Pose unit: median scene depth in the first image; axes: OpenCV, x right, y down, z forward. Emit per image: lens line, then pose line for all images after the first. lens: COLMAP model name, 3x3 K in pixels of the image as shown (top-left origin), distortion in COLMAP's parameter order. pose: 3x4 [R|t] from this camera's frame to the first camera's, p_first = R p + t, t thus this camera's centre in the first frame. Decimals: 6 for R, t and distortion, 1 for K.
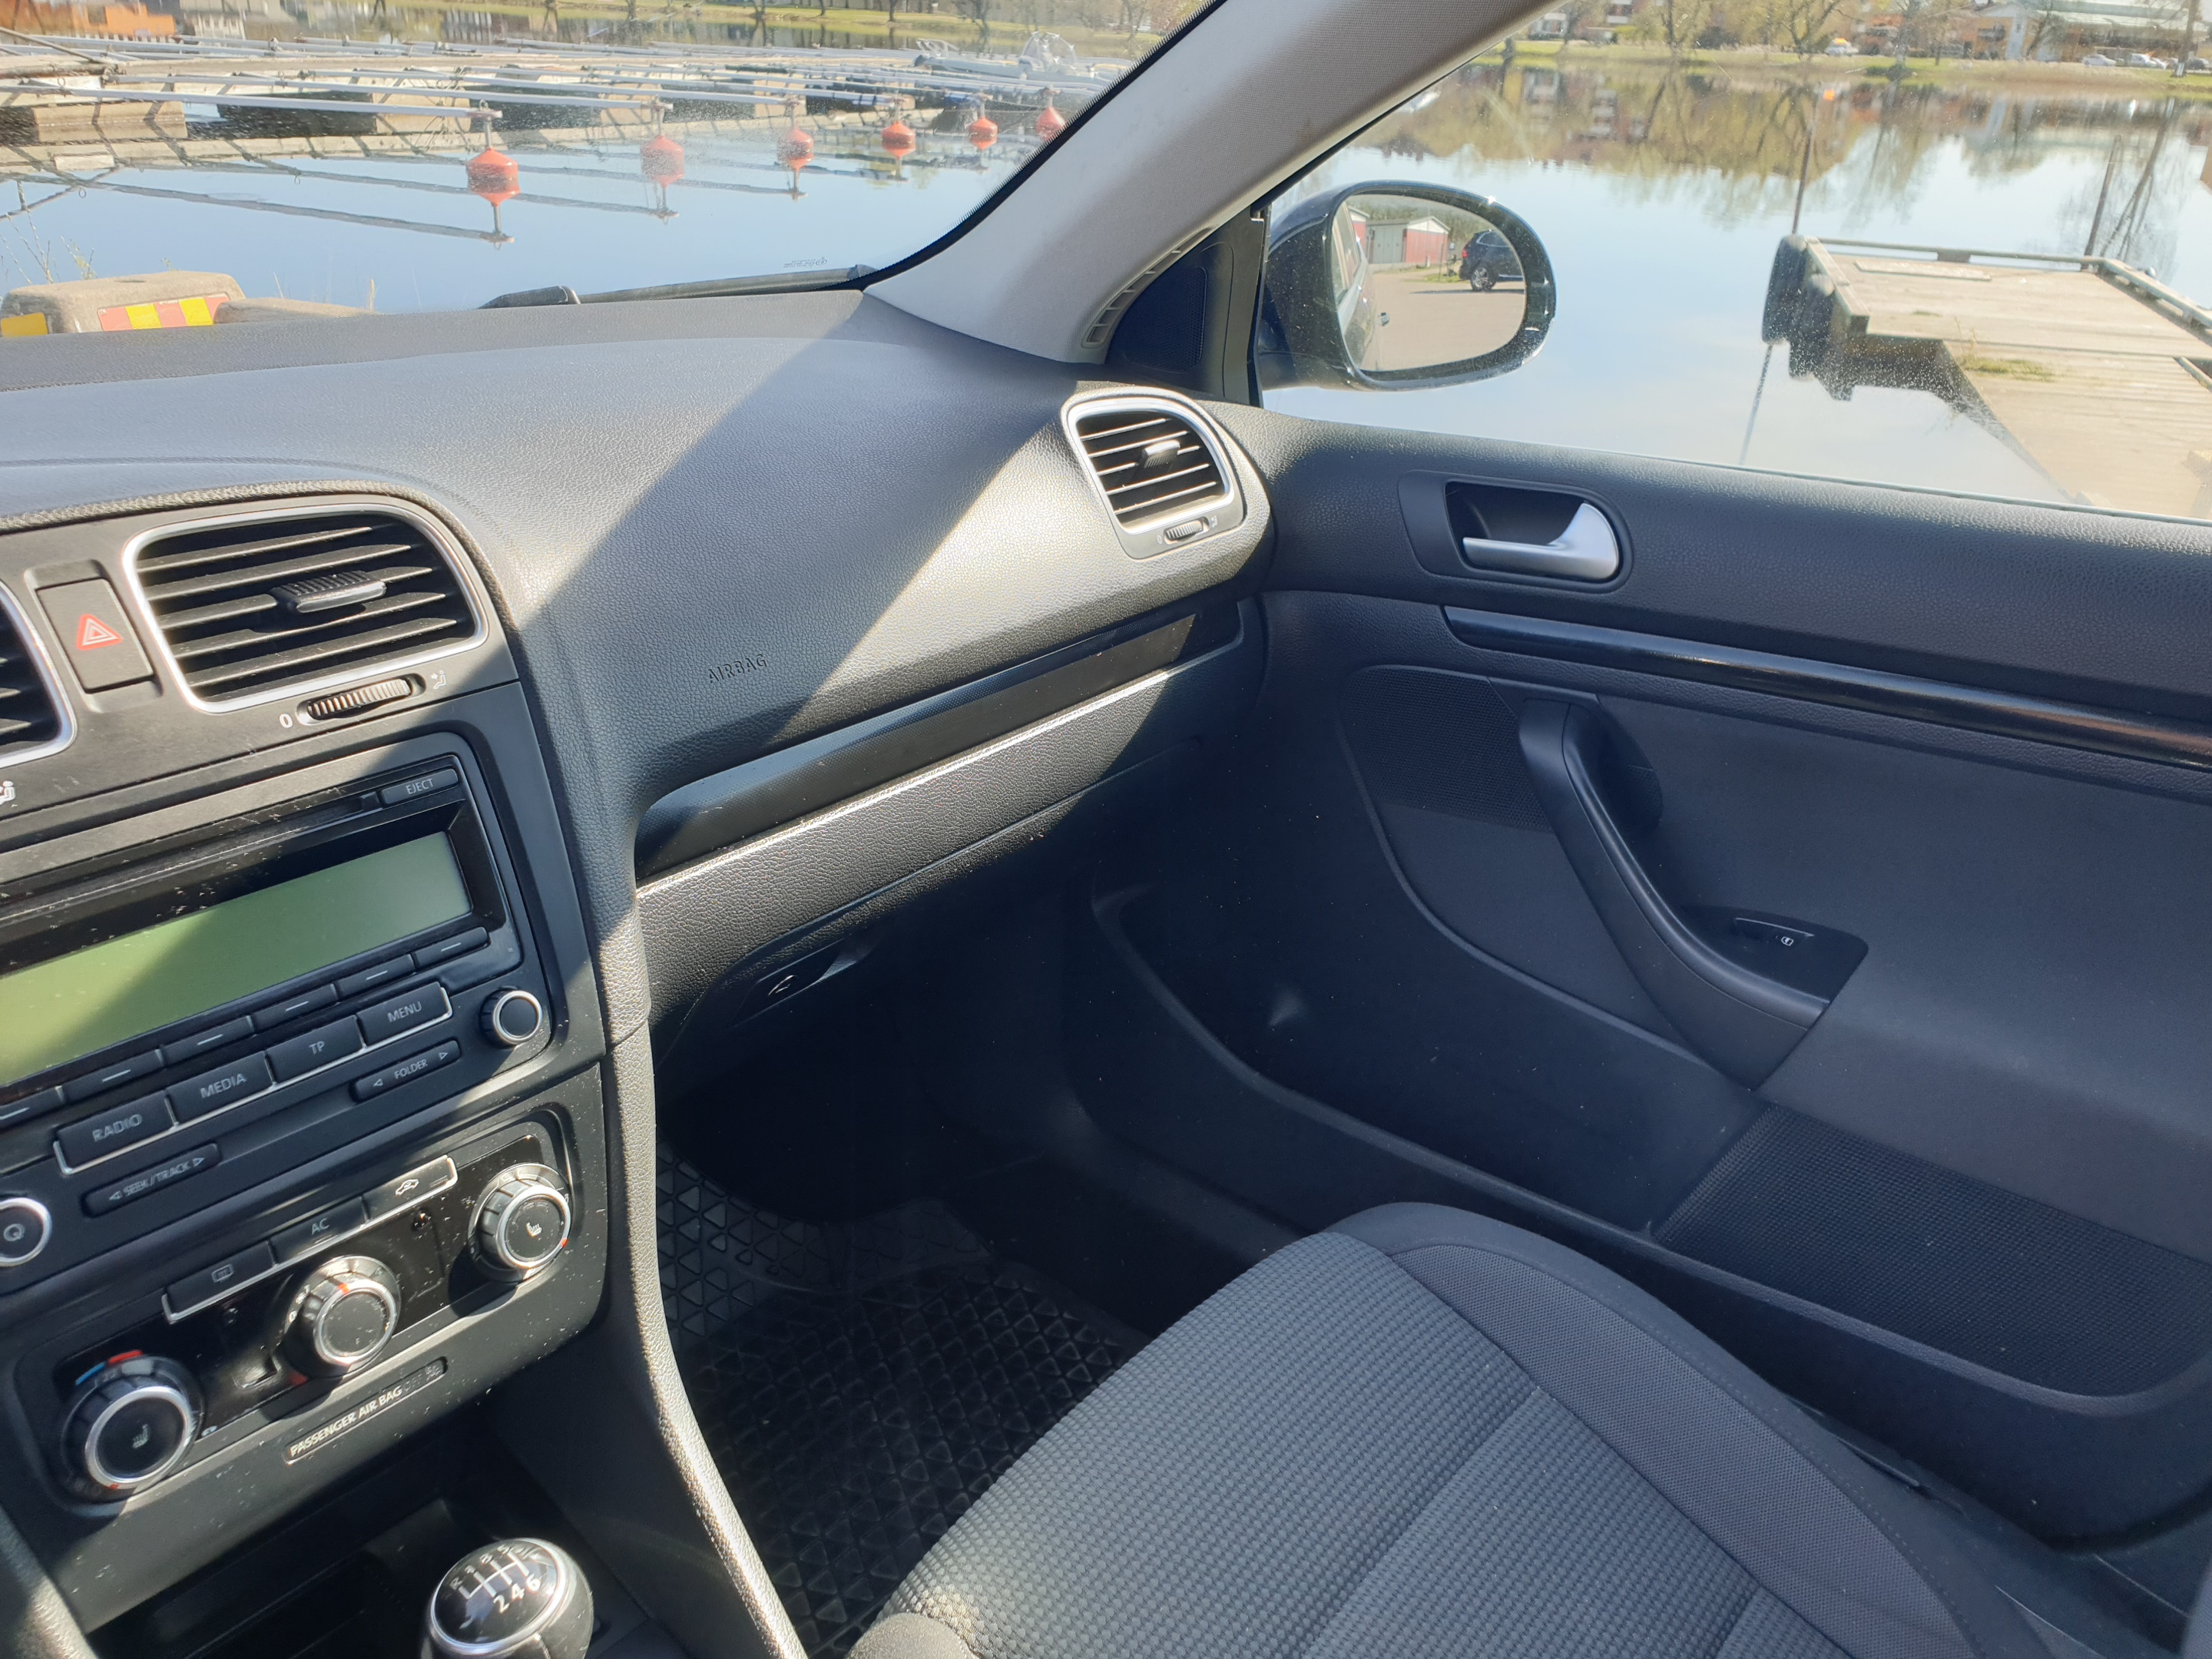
lens RADIAL K [[1760.7, 0, 1103.4], [0, 1760.7, 805.4], [0, 0, 1]] dist [0.022283, 0.007861]
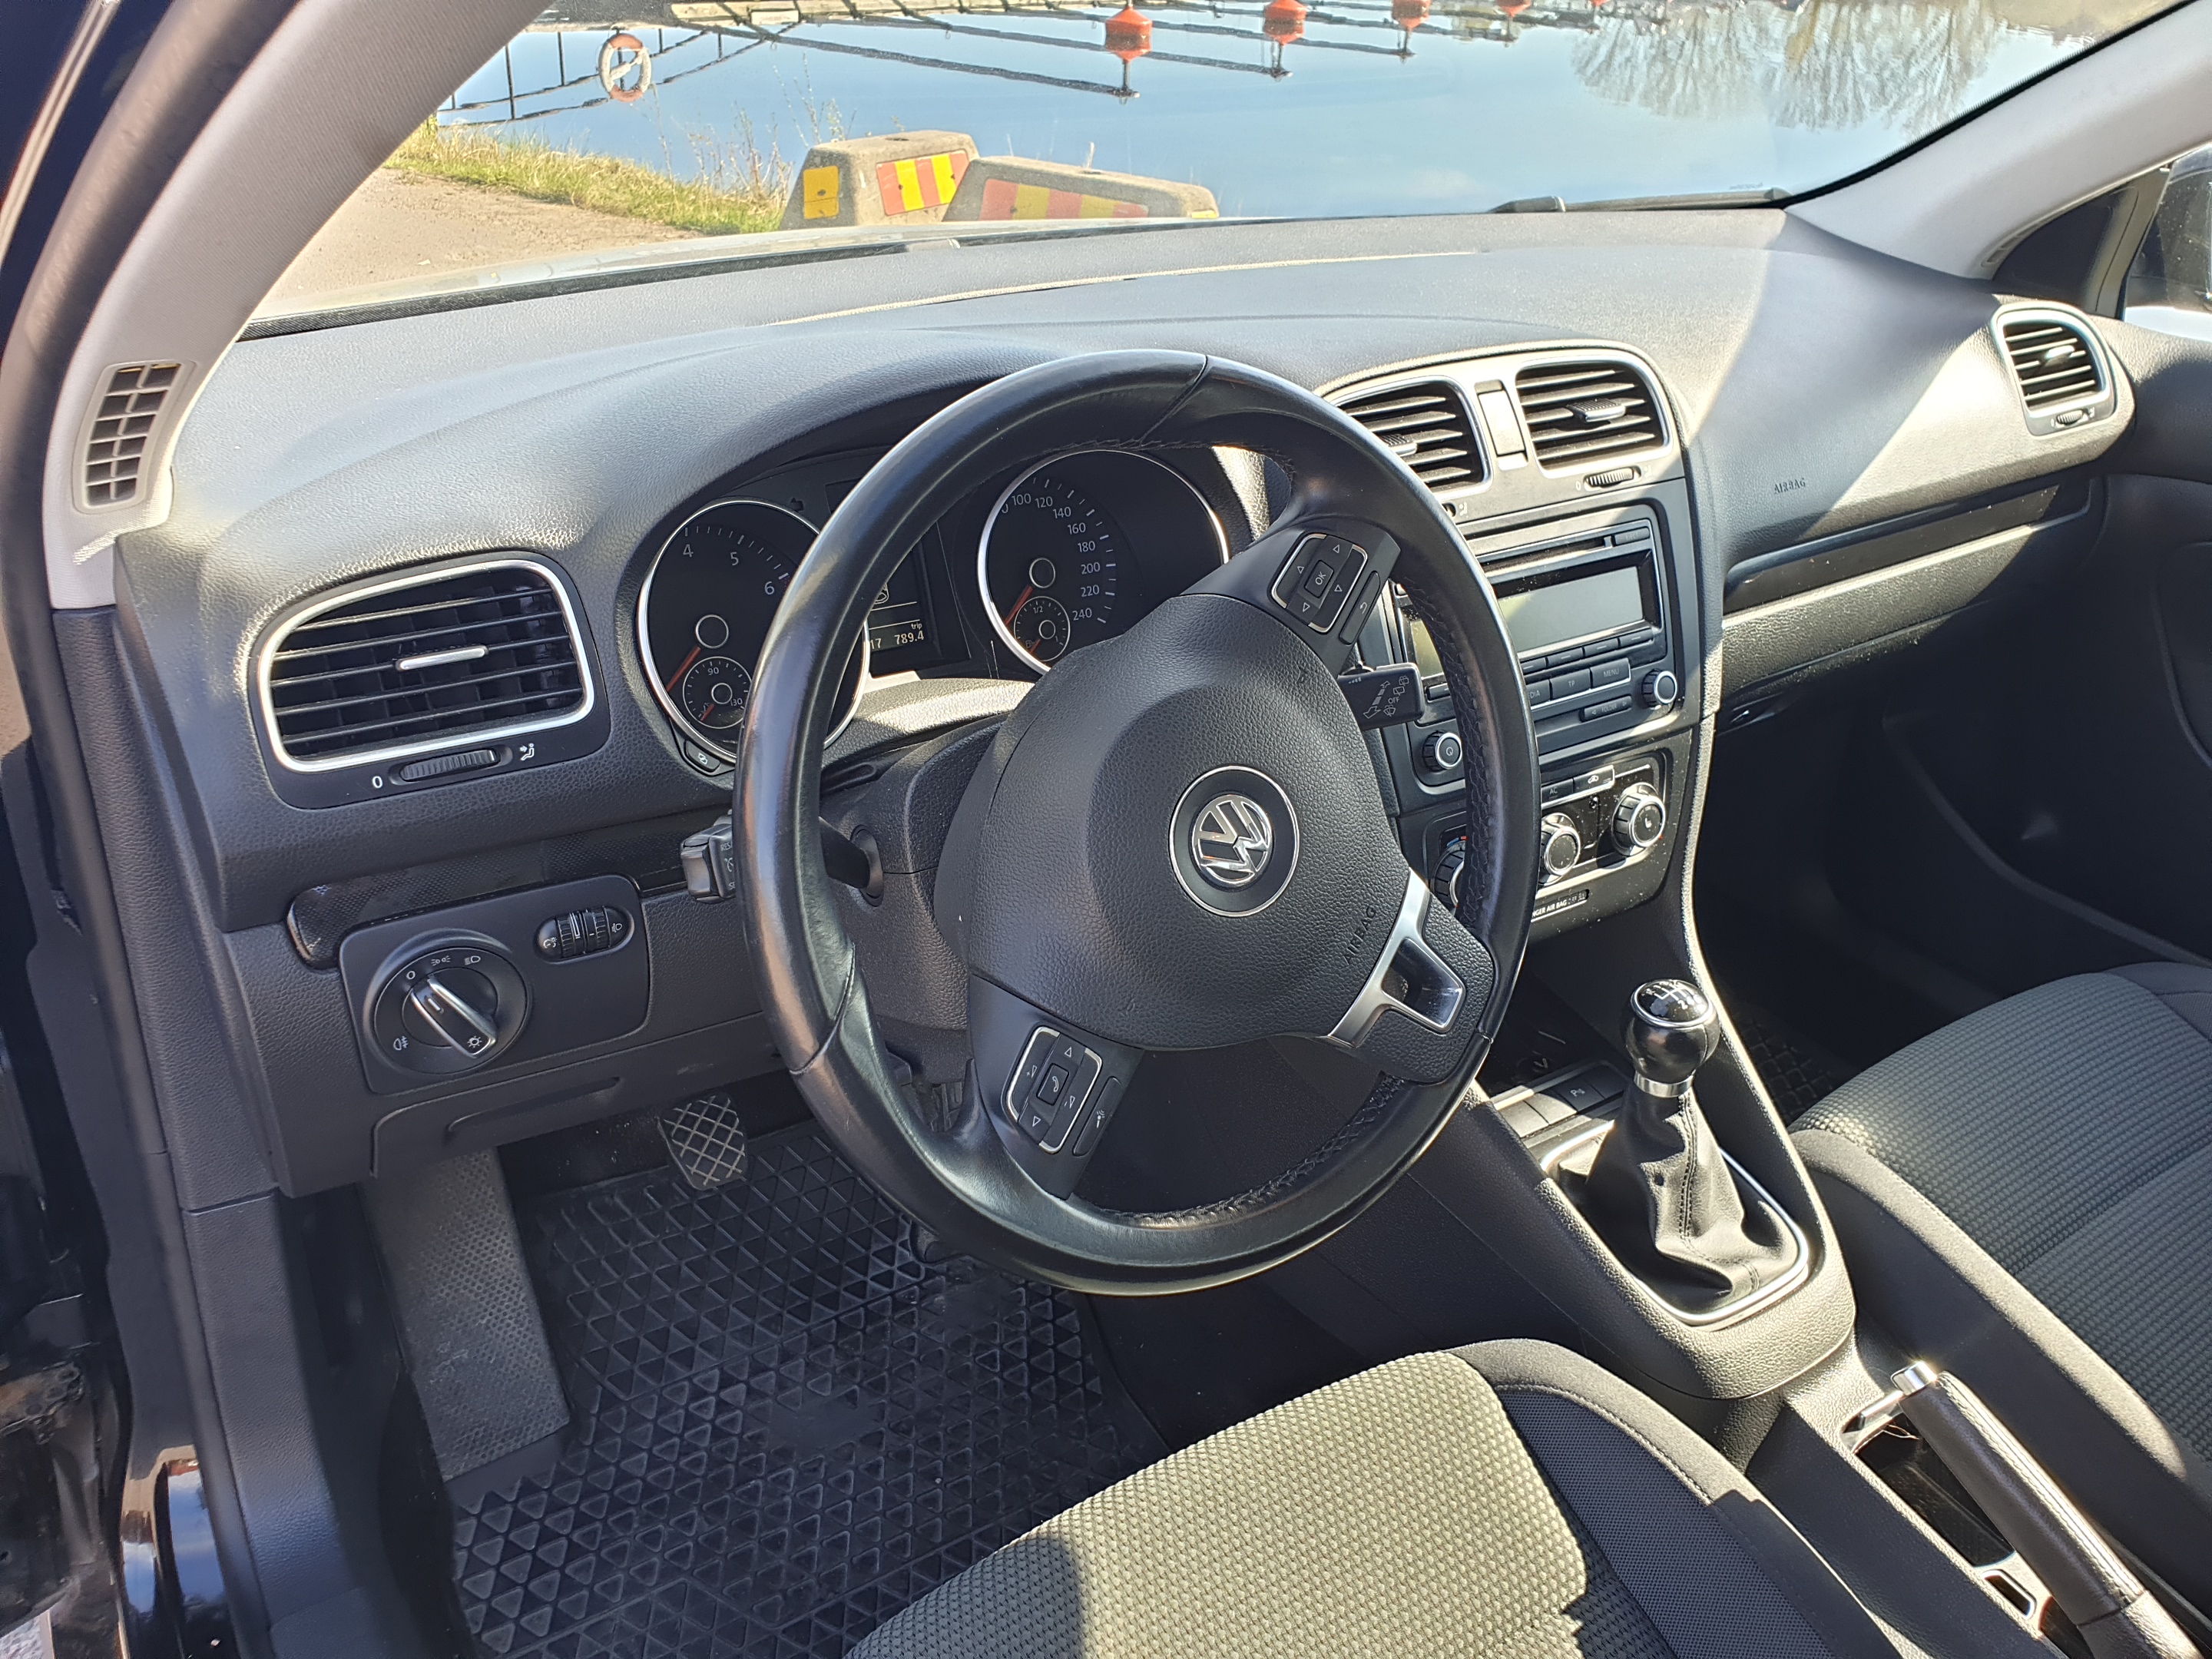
lens RADIAL K [[1812.5, 0, 1053.4], [0, 1812.5, 836.4], [0, 0, 1]] dist [-0.008685, -0.008492]
pose [[0.952314, 0.140151, -0.271028, -0.241285], [-0.117826, 0.988281, 0.097040, 0.096946], [0.281452, -0.060478, 0.957668, -0.446138]]
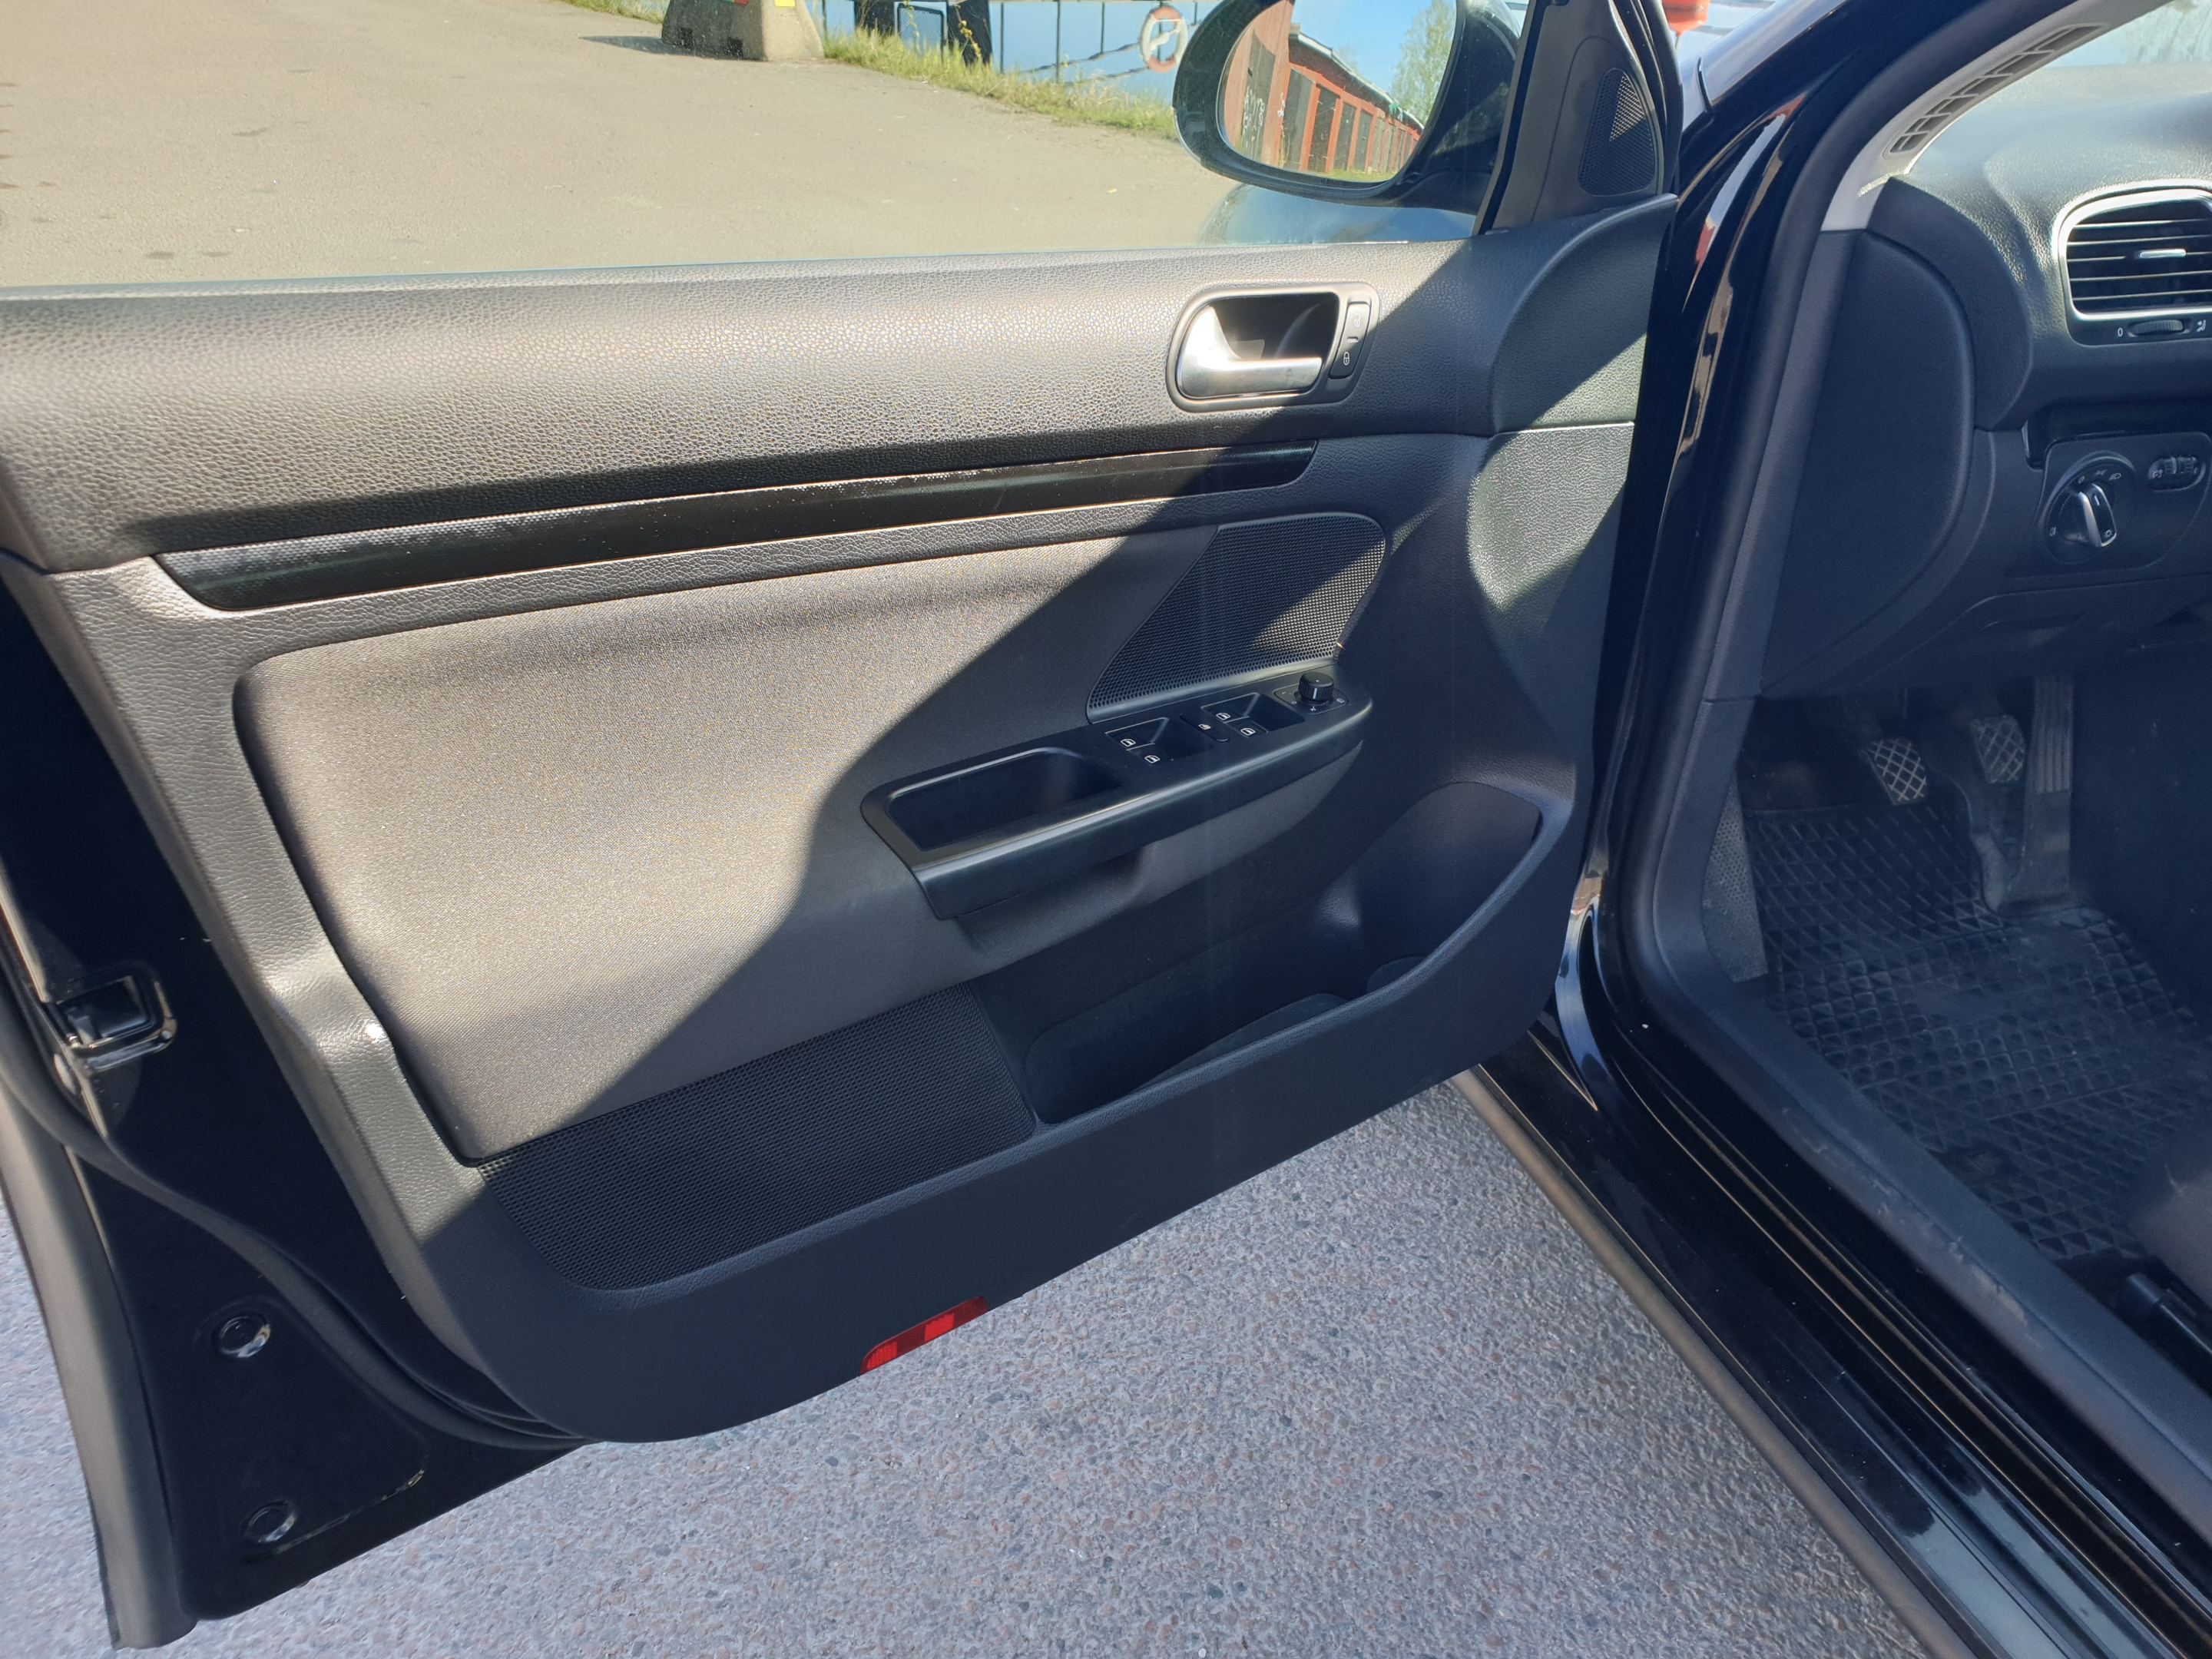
lens RADIAL K [[1786.7, 0, 1141.8], [0, 1786.7, 843.1], [0, 0, 1]] dist [0.017009, -0.000359]
pose [[0.865615, 0.236301, -0.441444, -0.634056], [-0.192115, 0.970898, 0.143002, 0.412456], [0.462389, -0.038976, 0.885820, -1.026959]]
